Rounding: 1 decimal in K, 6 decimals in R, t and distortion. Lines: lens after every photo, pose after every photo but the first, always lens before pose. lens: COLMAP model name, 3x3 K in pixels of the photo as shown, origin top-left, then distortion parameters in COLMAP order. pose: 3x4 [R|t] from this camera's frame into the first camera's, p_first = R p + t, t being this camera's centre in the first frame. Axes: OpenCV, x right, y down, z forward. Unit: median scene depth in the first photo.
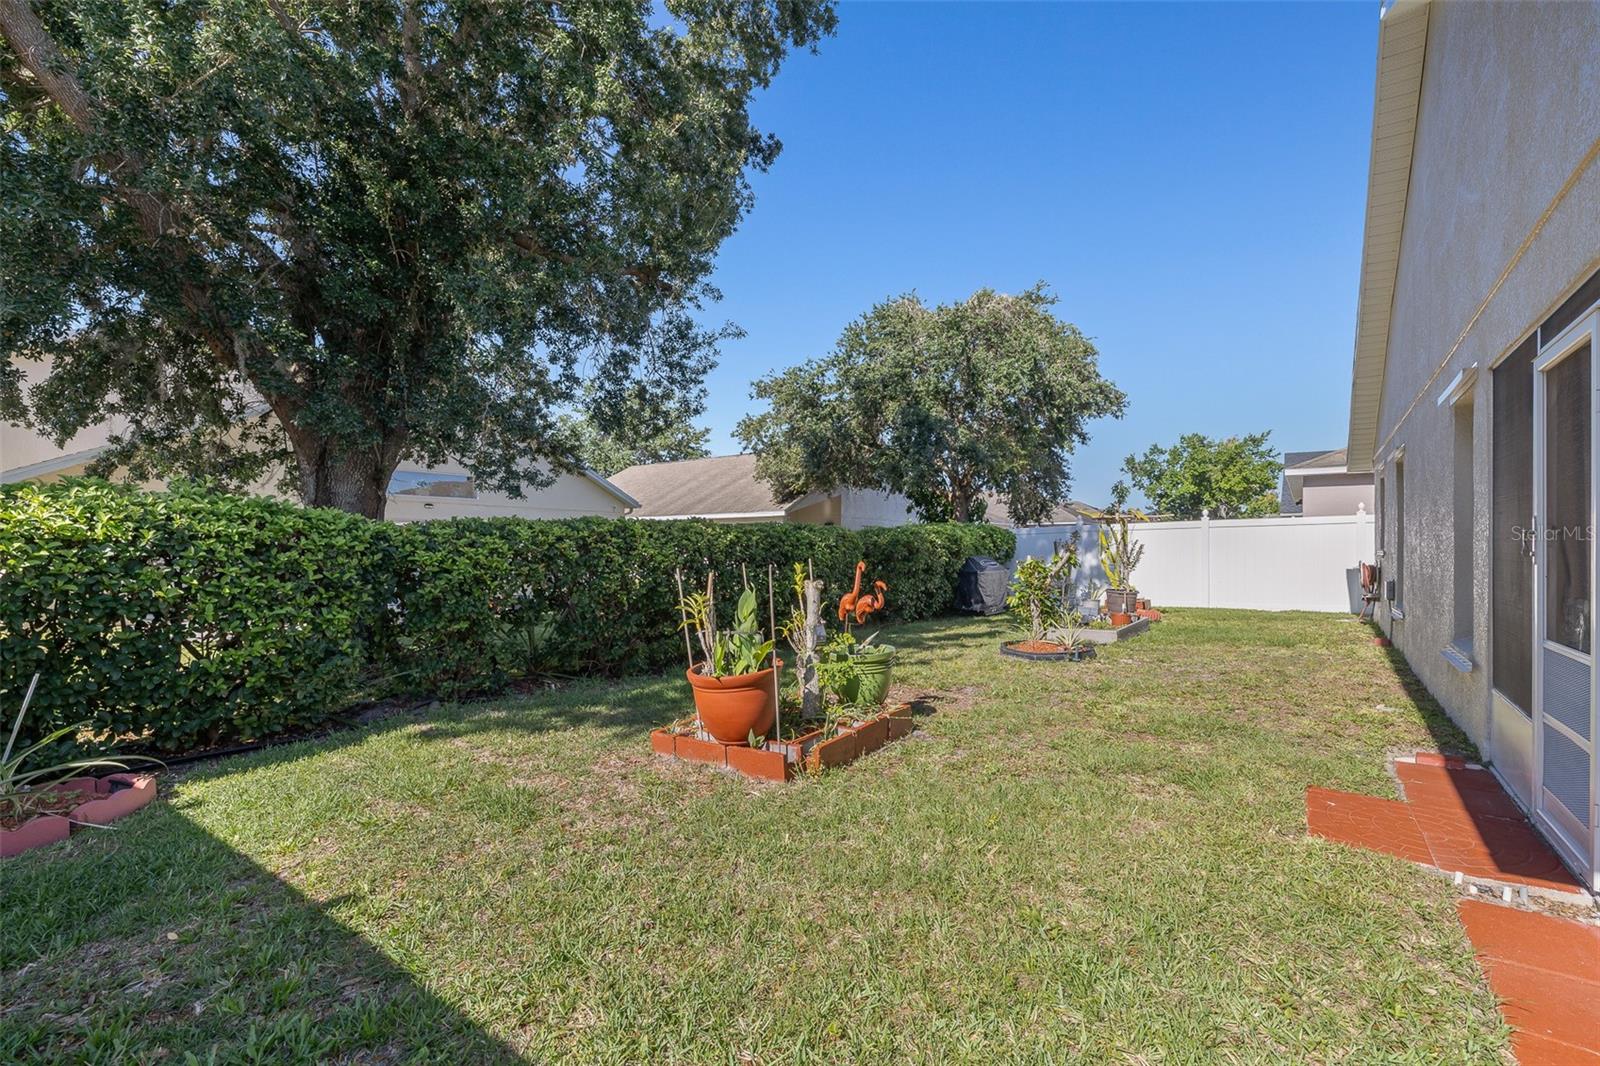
lens RADIAL K [[676.1, 0, 799.0], [0, 676.1, 547.9], [0, 0, 1]] dist [0.000413, -0.000173]
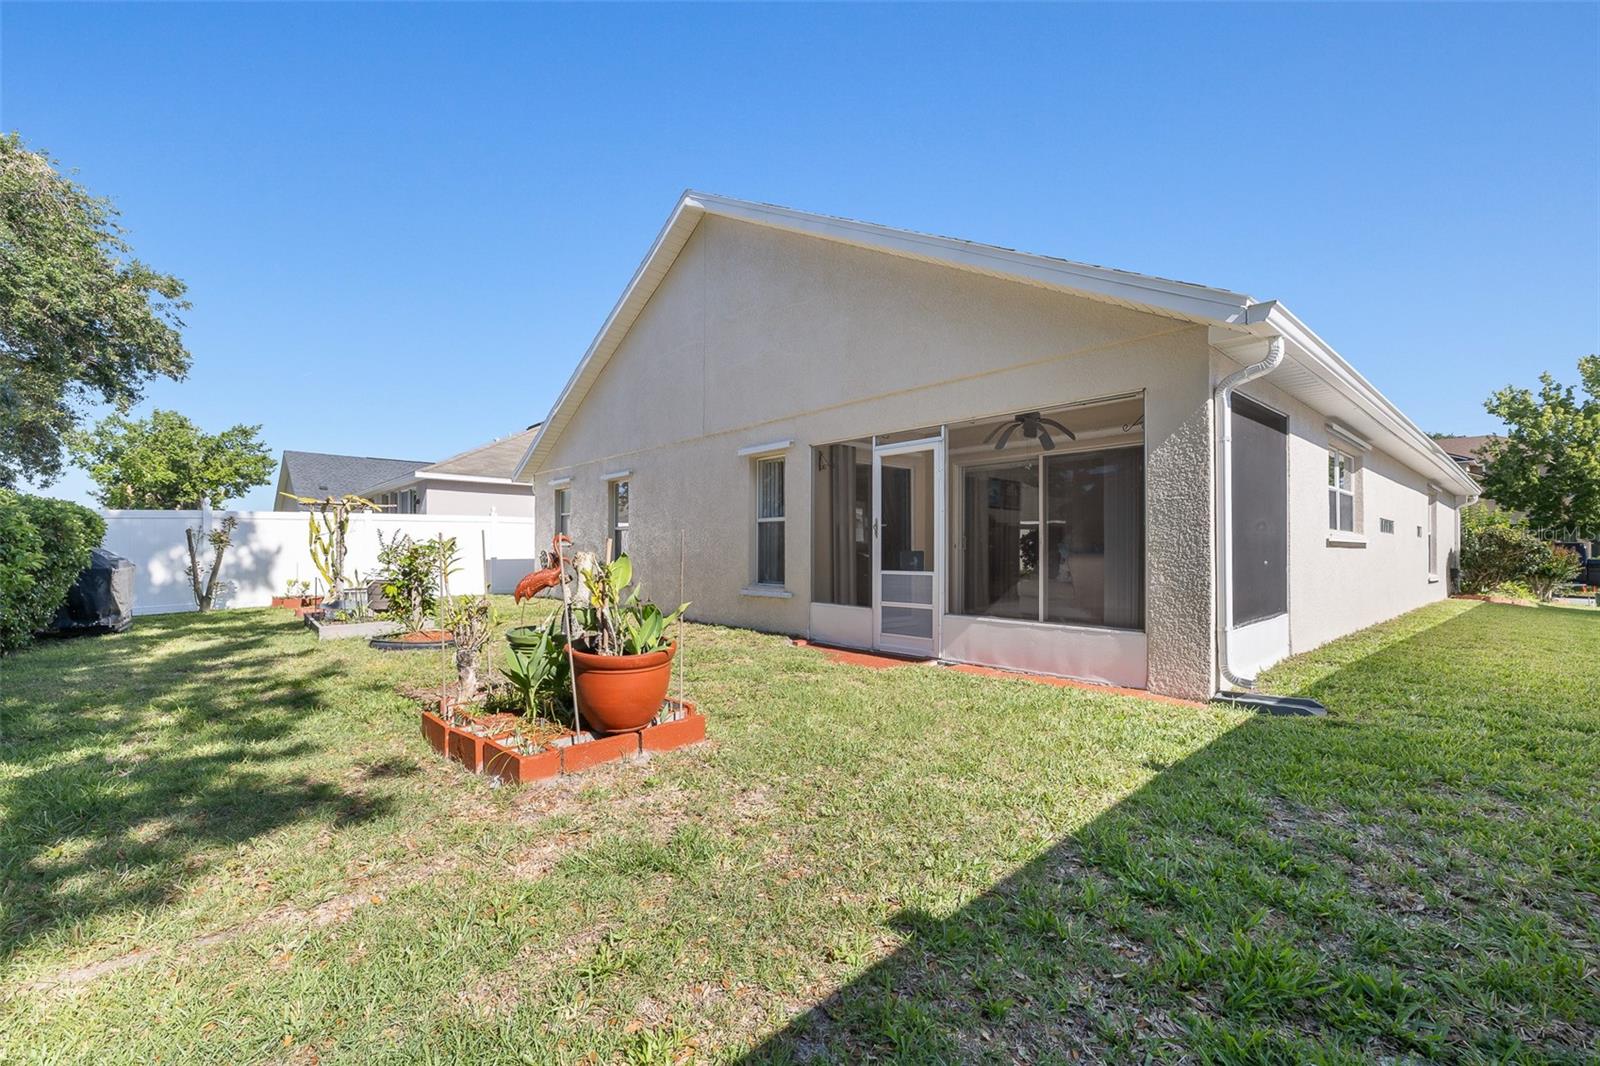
lens RADIAL K [[676.1, 0, 799.0], [0, 676.1, 547.9], [0, 0, 1]] dist [0.000413, -0.000173]
pose [[0.200045, 0.007377, 0.979759, -0.092735], [-0.004494, 0.999968, -0.006611, 0.005061], [-0.979776, -0.003080, 0.200072, 0.060323]]
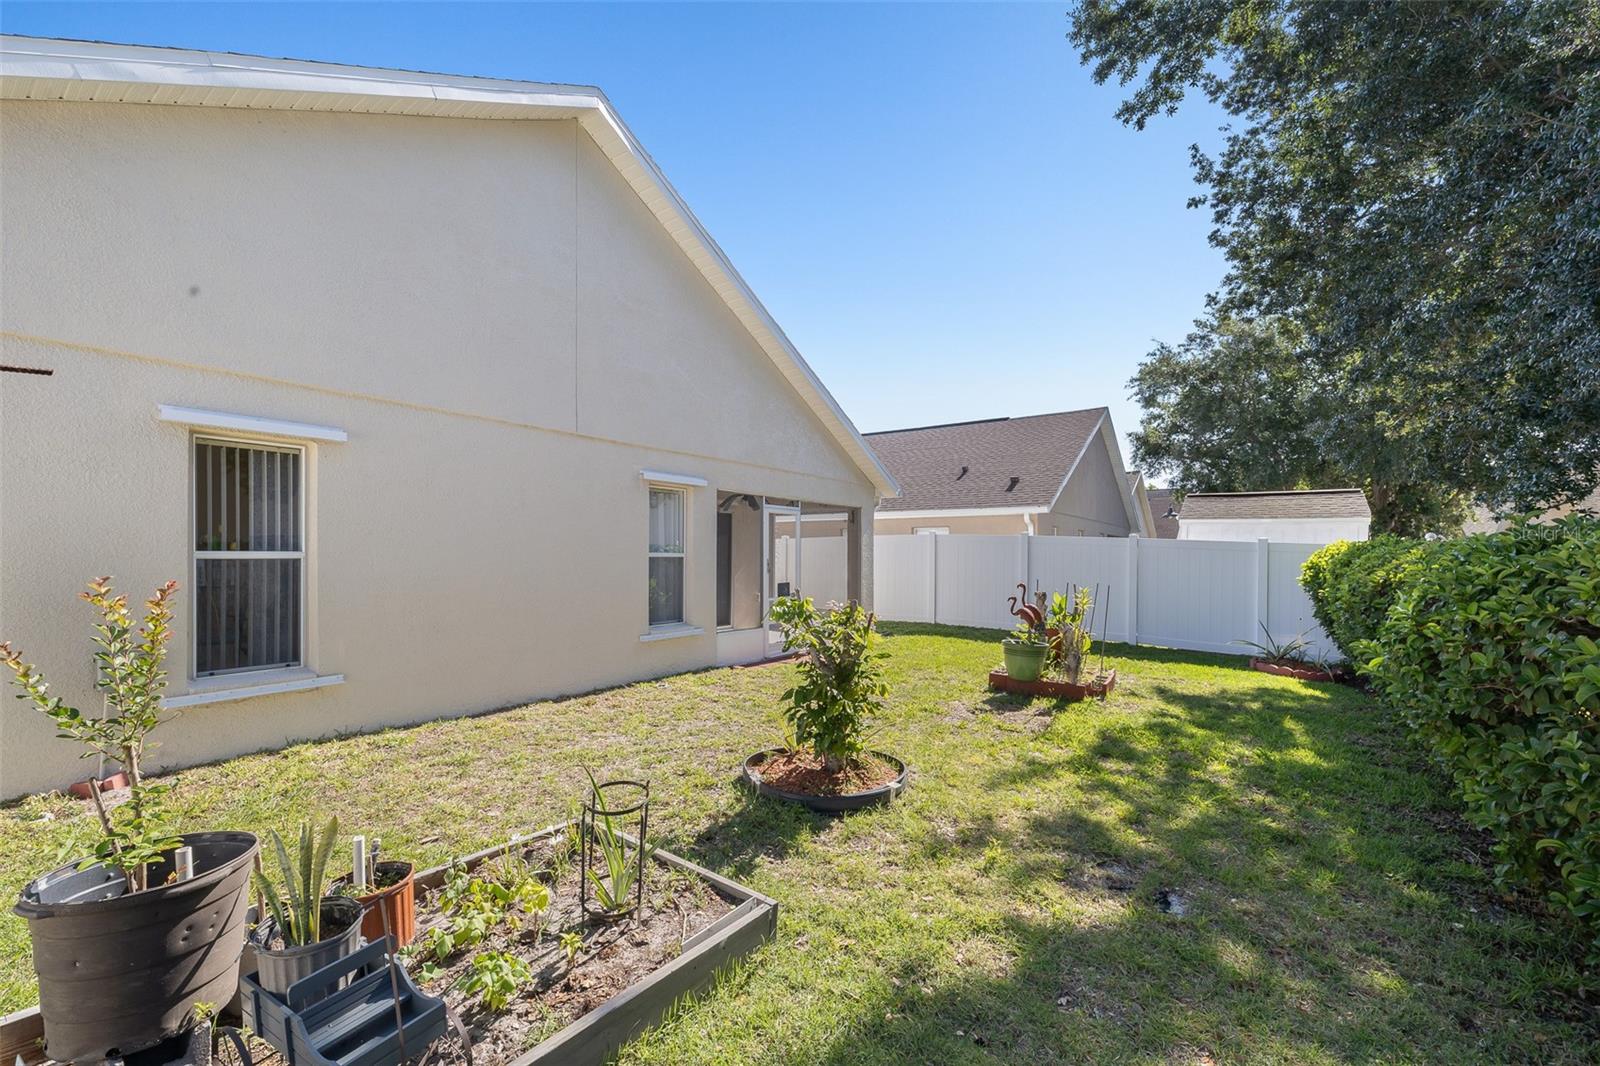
lens RADIAL K [[676.1, 0, 799.0], [0, 676.1, 547.9], [0, 0, 1]] dist [0.000413, -0.000173]
pose [[-0.999945, -0.001488, -0.010407, 0.082219], [-0.001447, 0.999991, -0.003917, -0.007053], [0.010413, -0.003901, -0.999938, 0.319071]]
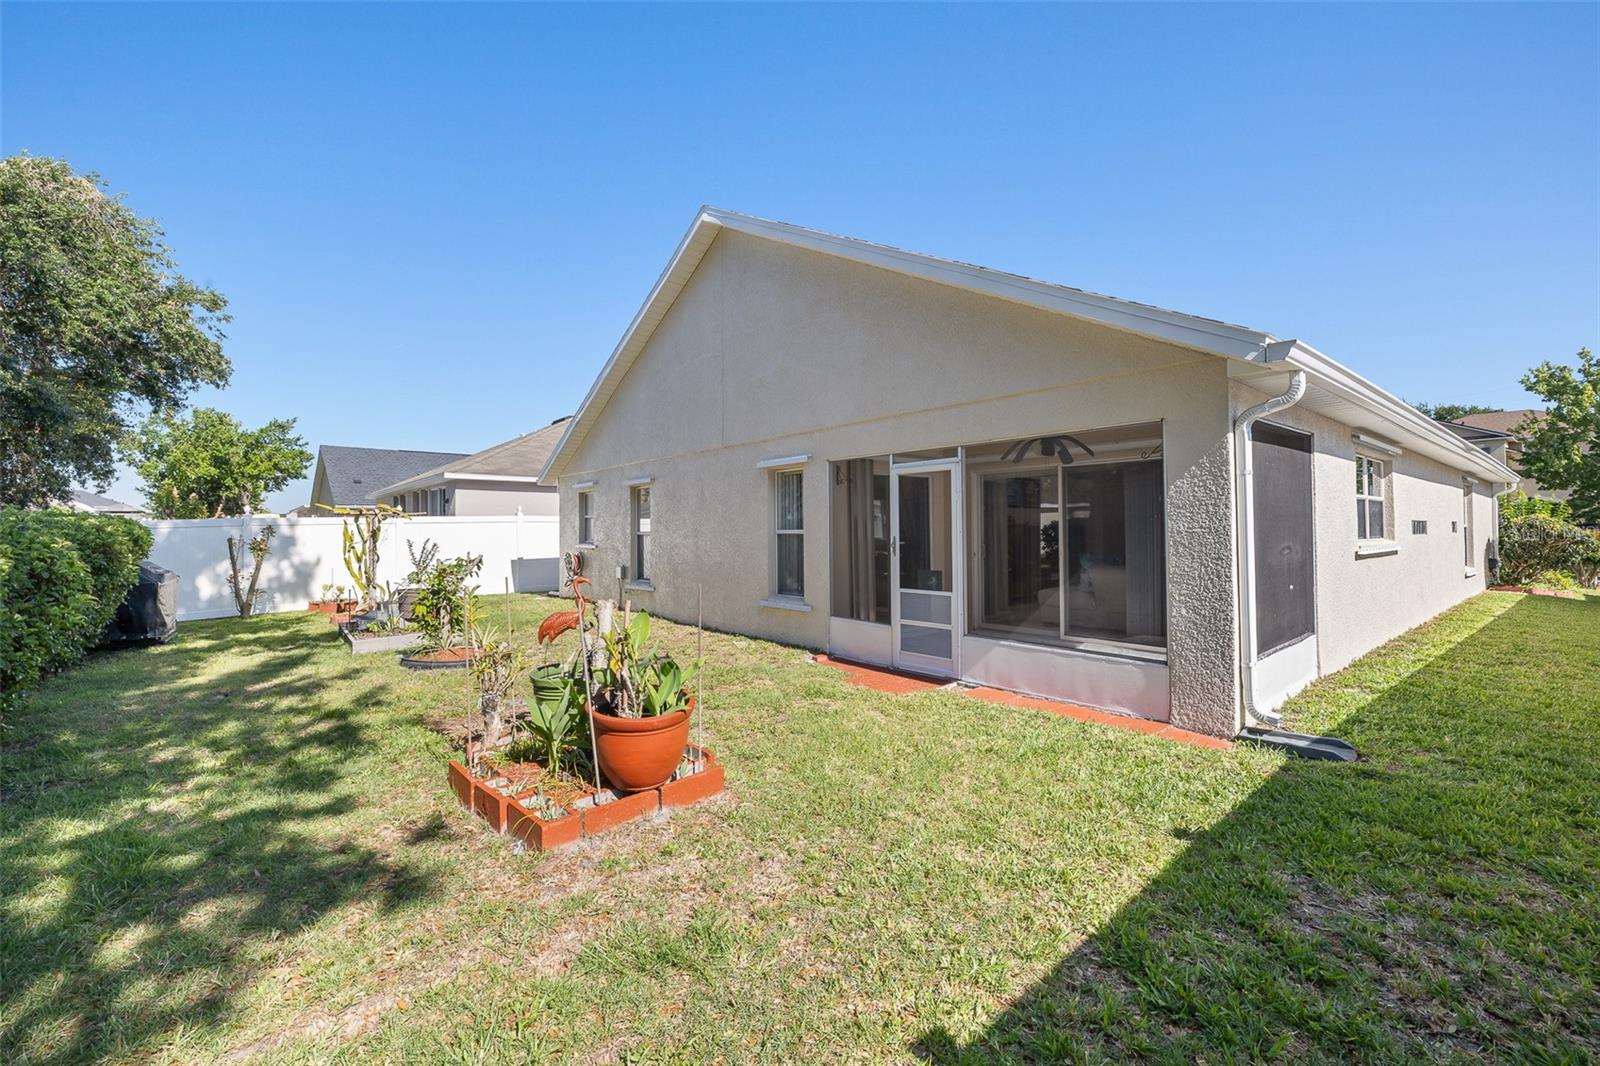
lens RADIAL K [[671.5, 0, 798.1], [0, 671.5, 521.6], [0, 0, 1]] dist [0.000346, -0.000083]
pose [[0.232723, 0.011685, 0.972473, -0.092795], [0.006554, 0.999886, -0.013583, -0.005778], [-0.972521, 0.009534, 0.232619, 0.059397]]
